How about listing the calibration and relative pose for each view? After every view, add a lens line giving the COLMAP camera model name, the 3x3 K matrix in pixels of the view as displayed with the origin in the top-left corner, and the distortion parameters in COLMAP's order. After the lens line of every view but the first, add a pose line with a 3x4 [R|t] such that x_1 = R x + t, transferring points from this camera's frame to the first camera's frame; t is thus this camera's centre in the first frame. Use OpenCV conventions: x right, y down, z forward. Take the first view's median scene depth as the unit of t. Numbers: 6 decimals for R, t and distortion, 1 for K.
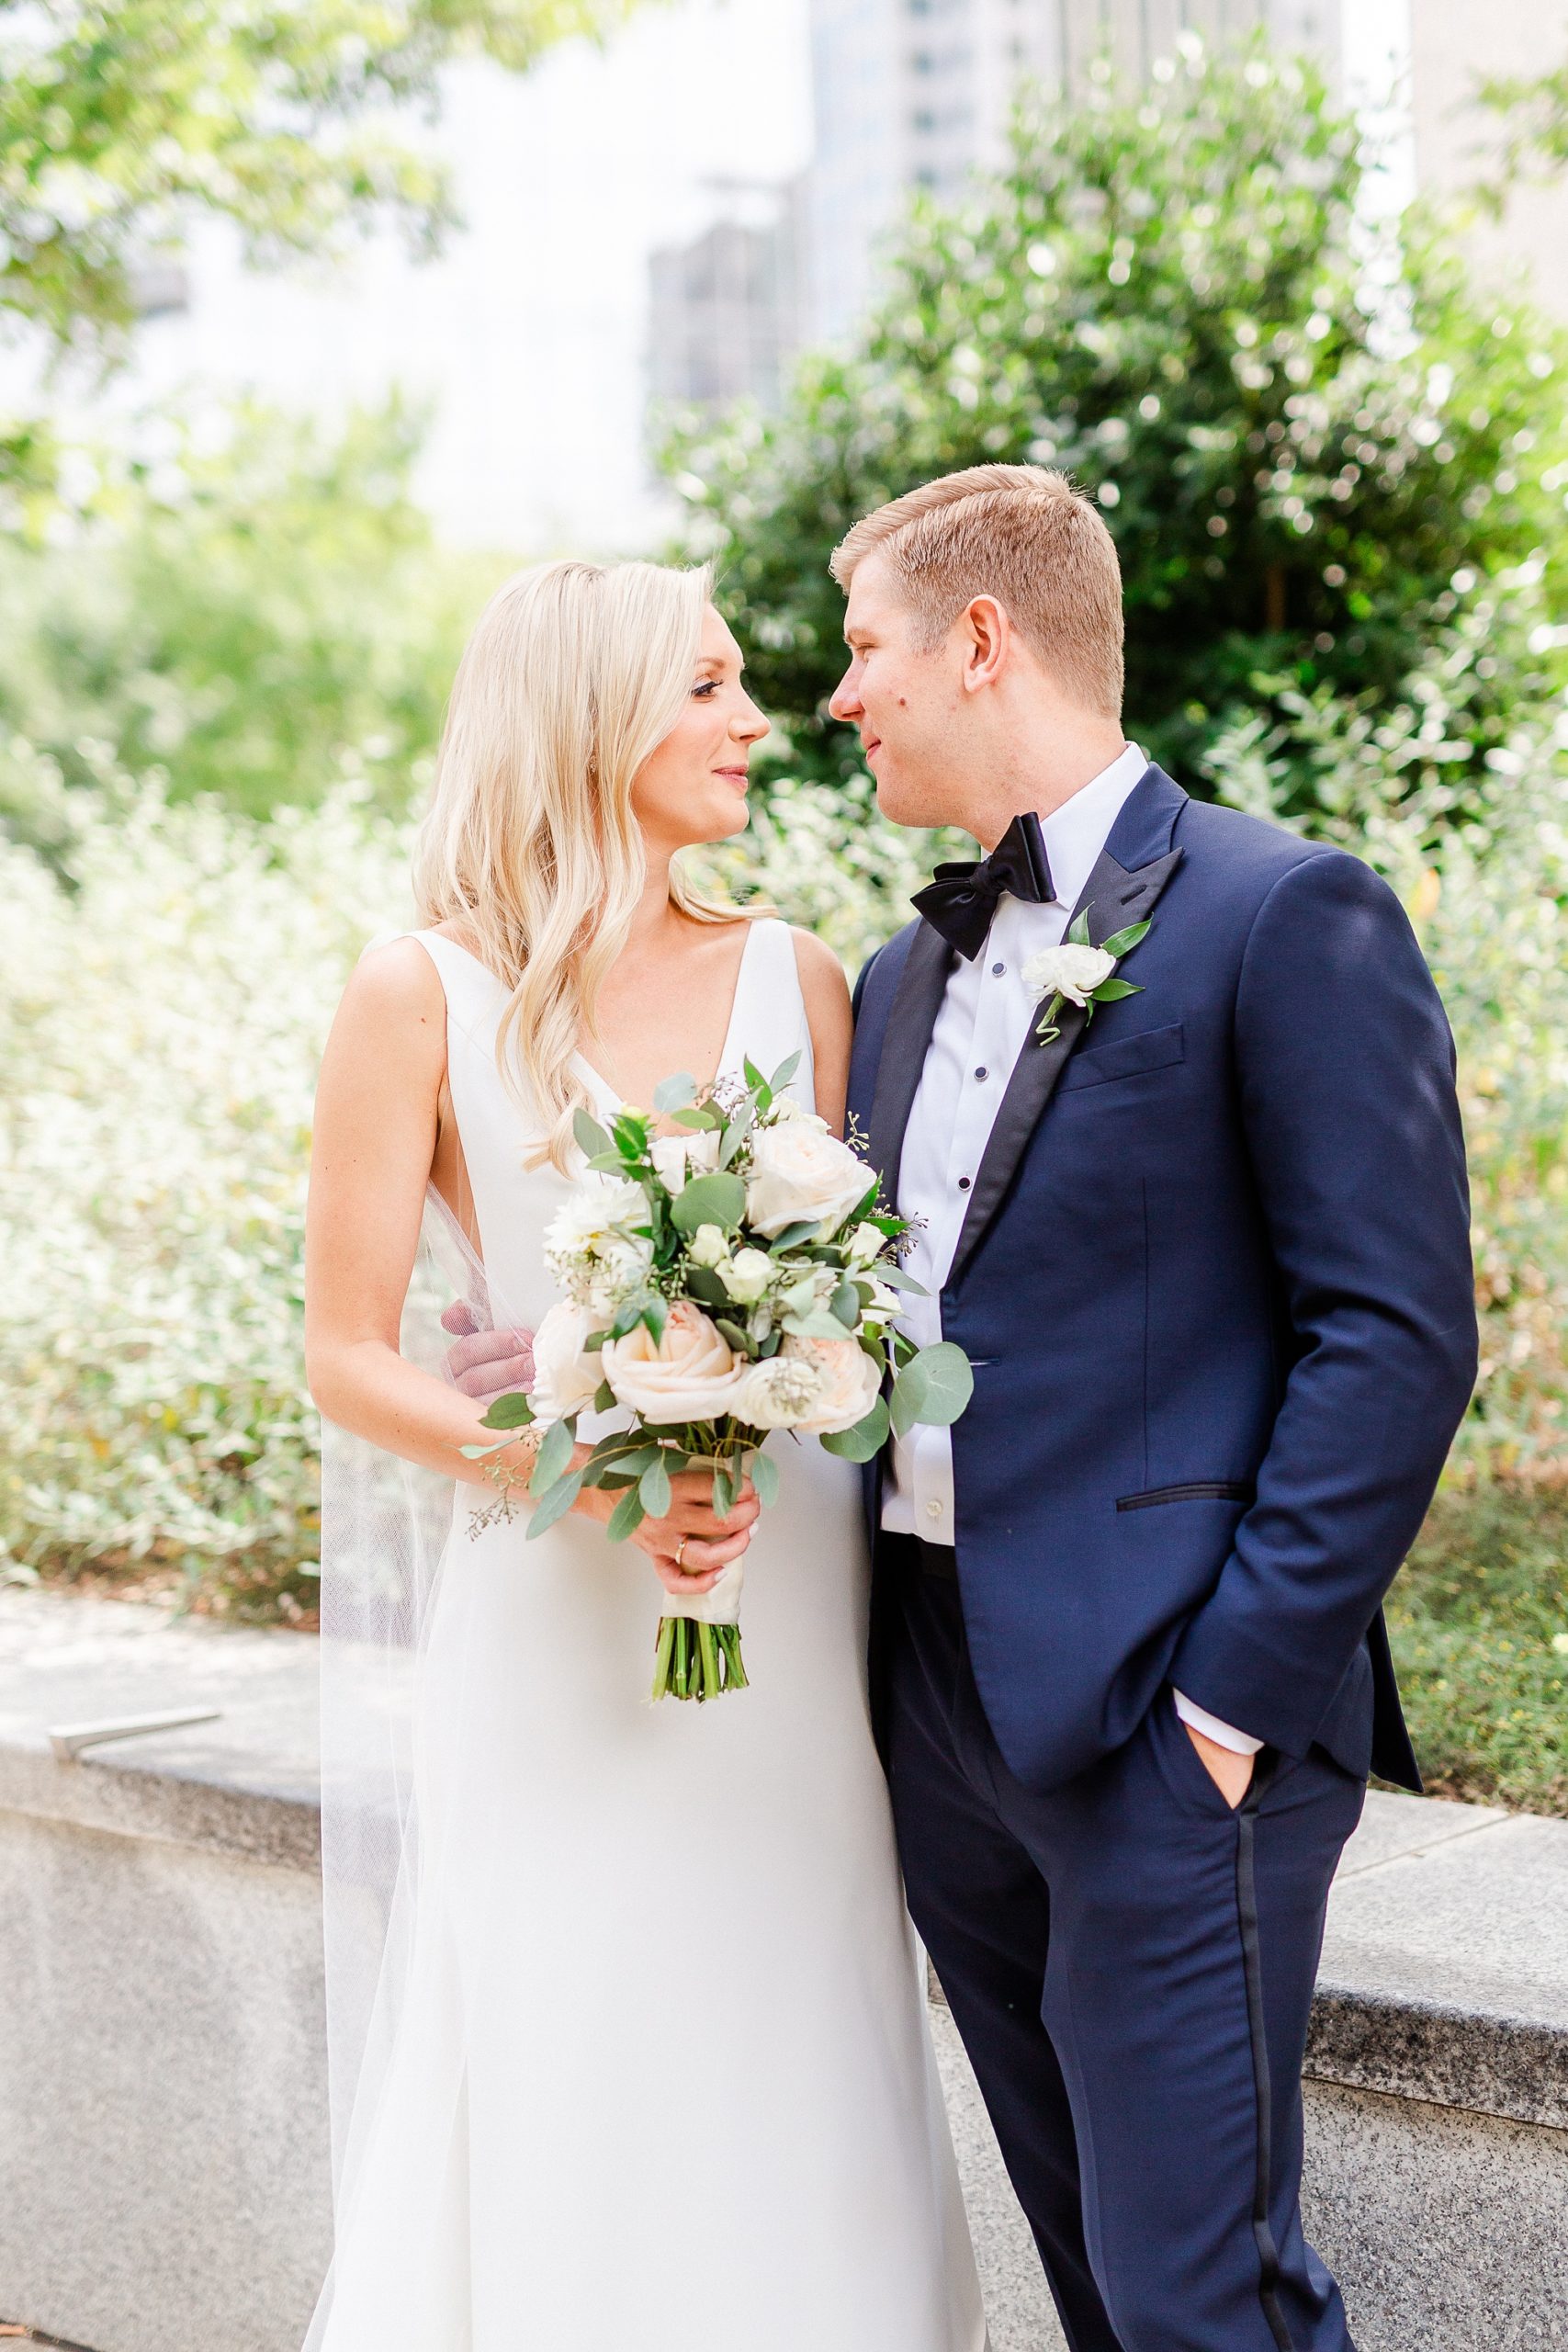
lens RADIAL K [[3715.8, 0, 823.0], [0, 3715.8, 1190.7], [0, 0, 1]] dist [-0.008153, 0.073956]
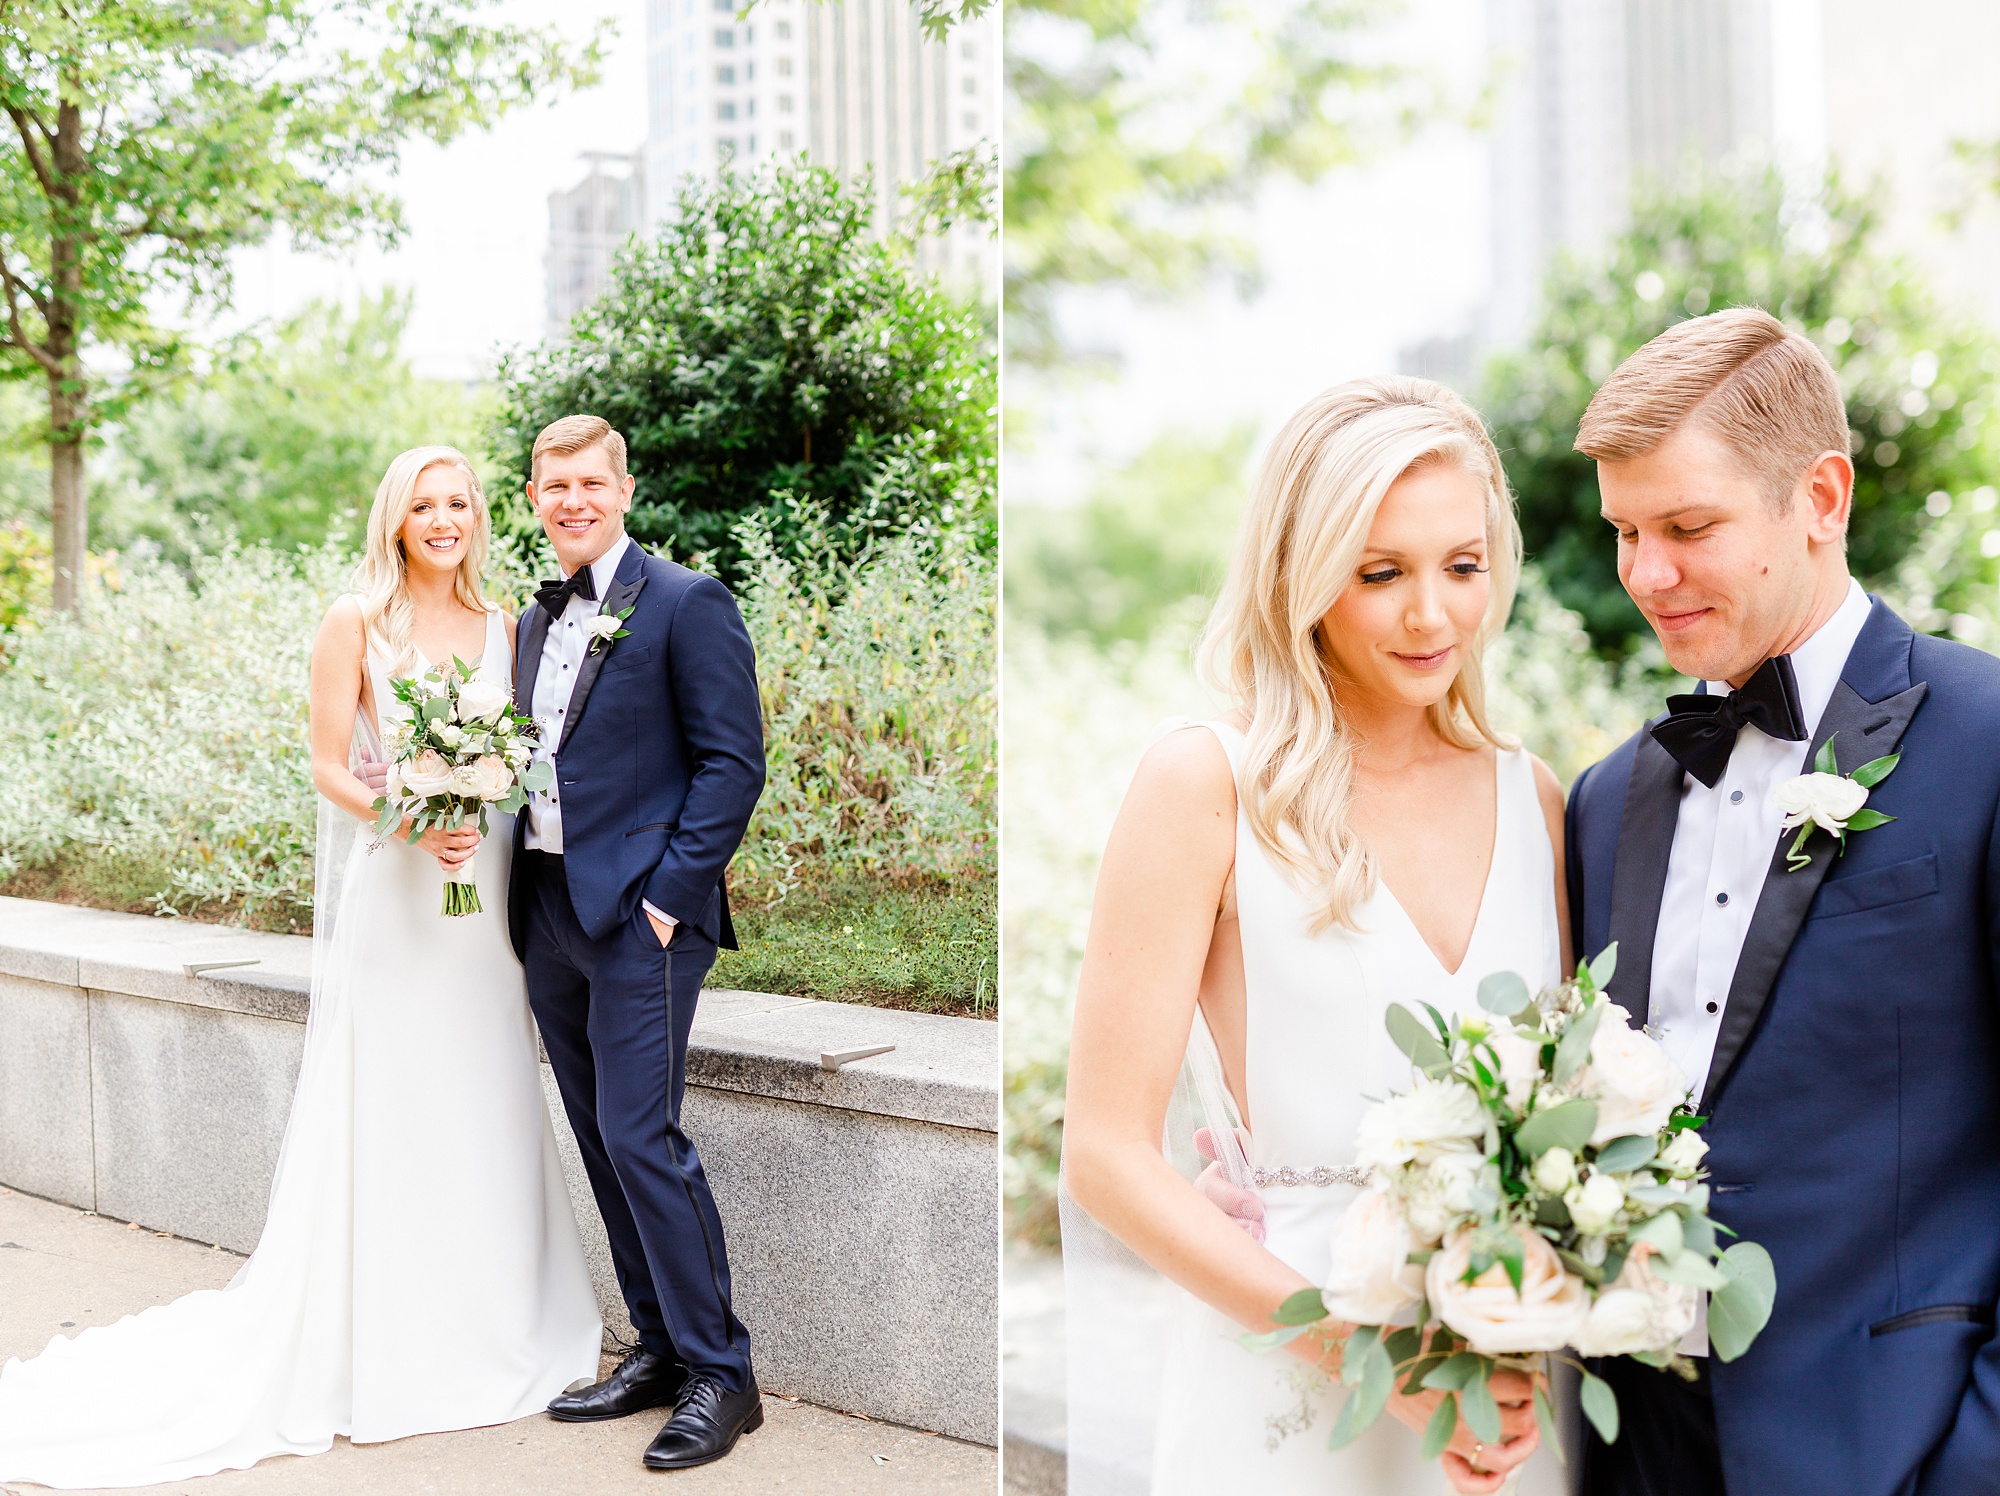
lens RADIAL K [[2439.9, 0, 542.3], [0, 2439.9, 850.8], [0, 0, 1]] dist [0.009805, 0.006839]
pose [[0.998250, 0.017962, -0.056344, 0.061183], [-0.016487, 0.999512, 0.026536, 0.023758], [0.056793, -0.025561, 0.998059, -0.310722]]
